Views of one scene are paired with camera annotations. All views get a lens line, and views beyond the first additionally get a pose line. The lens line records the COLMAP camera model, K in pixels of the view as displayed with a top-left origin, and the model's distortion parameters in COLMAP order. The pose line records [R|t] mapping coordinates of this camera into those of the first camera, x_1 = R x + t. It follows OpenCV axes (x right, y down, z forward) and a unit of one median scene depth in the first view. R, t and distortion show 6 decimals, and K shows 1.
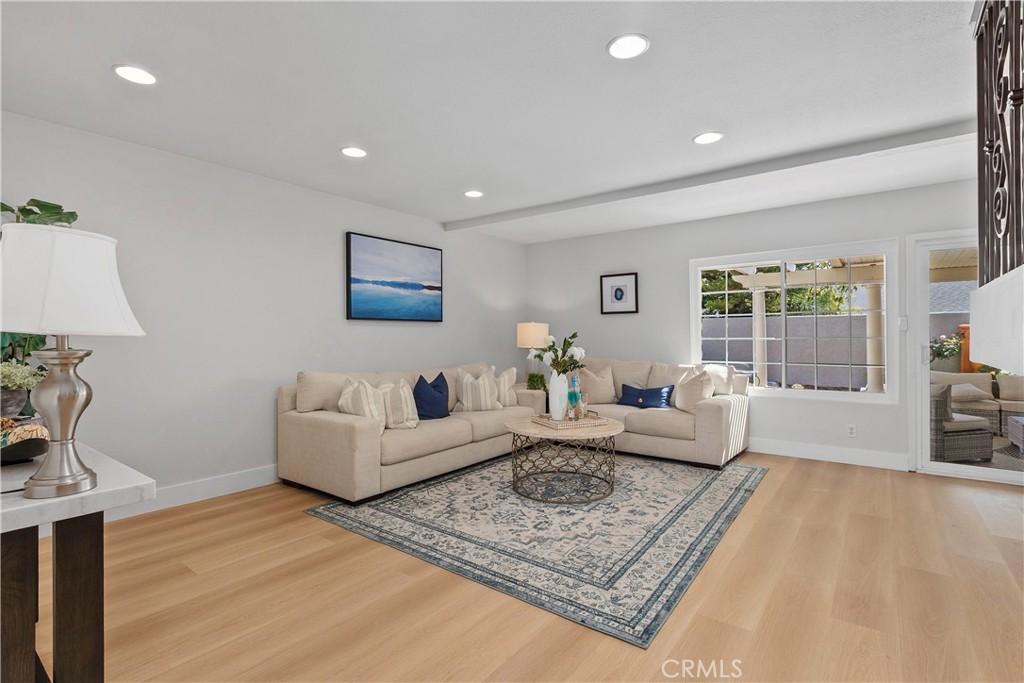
lens RADIAL K [[490.1, 0, 502.7], [0, 490.1, 339.1], [0, 0, 1]] dist [-0.002531, -0.000041]
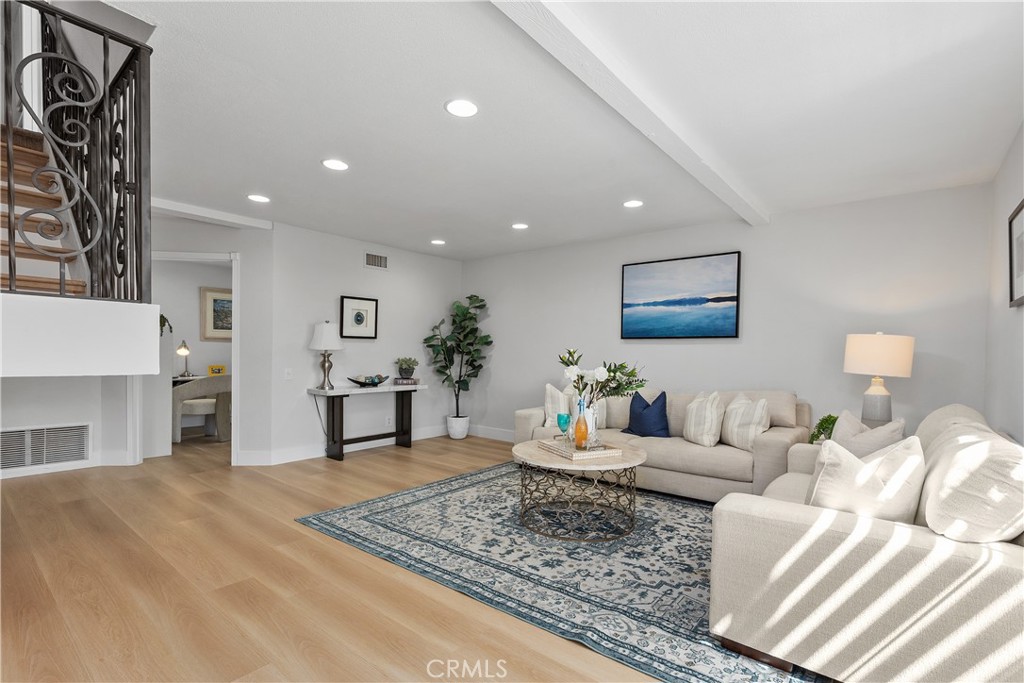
lens RADIAL K [[465.4, 0, 507.9], [0, 465.4, 360.5], [0, 0, 1]] dist [0.000093, 0.000249]
pose [[-0.024918, 0.018371, -0.999521, 1.105999], [-0.020214, 0.999617, 0.018876, -0.004874], [0.999485, 0.020675, -0.024537, 1.011415]]
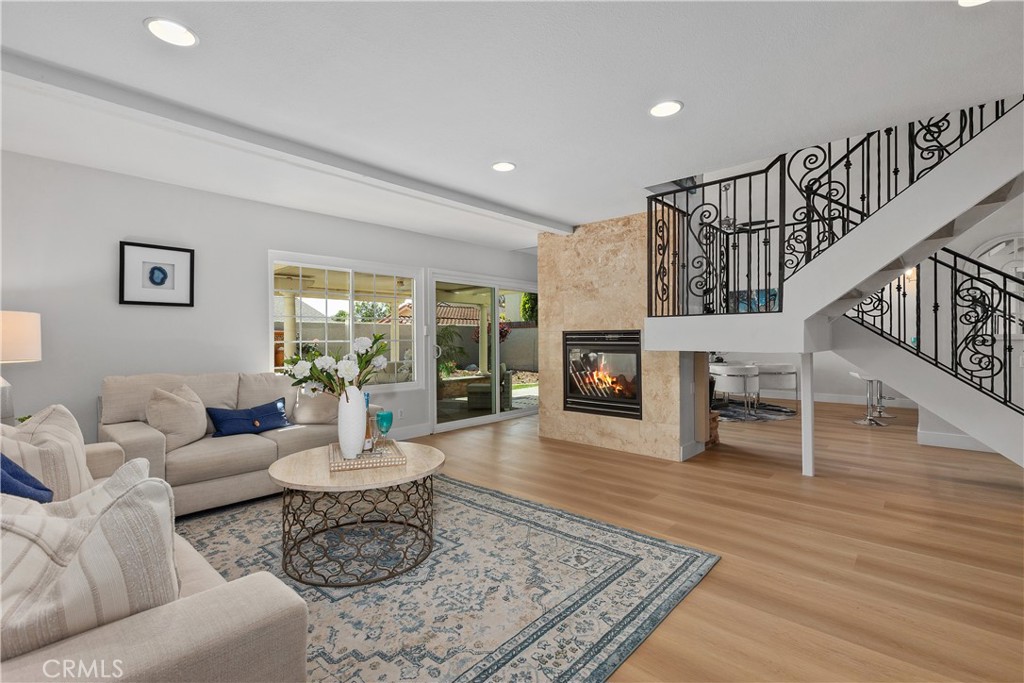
lens RADIAL K [[465.4, 0, 504.9], [0, 465.4, 334.8], [0, 0, 1]] dist [0.000093, 0.000249]
pose [[0.076452, 0.009292, 0.997030, -0.611900], [0.009994, 0.999899, -0.010085, -0.001702], [-0.997023, 0.010735, 0.076351, 0.839055]]
